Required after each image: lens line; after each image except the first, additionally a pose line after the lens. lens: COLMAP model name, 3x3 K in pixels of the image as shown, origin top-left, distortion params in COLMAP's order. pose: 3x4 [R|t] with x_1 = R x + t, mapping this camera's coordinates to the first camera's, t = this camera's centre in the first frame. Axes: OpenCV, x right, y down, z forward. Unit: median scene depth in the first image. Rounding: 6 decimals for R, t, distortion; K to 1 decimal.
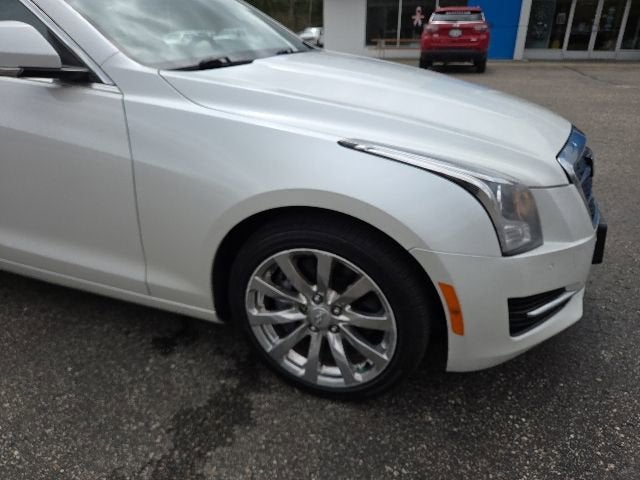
lens RADIAL K [[431.7, 0, 319.7], [0, 431.7, 242.7], [0, 0, 1]] dist [0.056005, -0.041867]
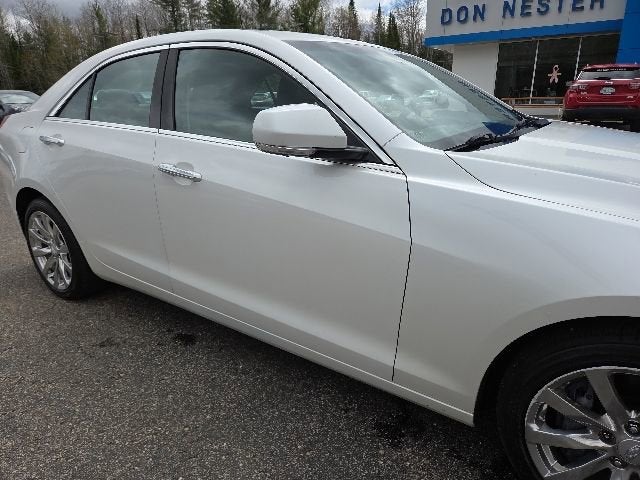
lens RADIAL K [[431.7, 0, 324.5], [0, 431.7, 244.0], [0, 0, 1]] dist [0.056005, -0.041867]
pose [[0.969021, 0.067406, -0.237601, -0.349105], [-0.094072, 0.990251, -0.102729, -0.063449], [0.228360, 0.121898, 0.965915, 0.038373]]
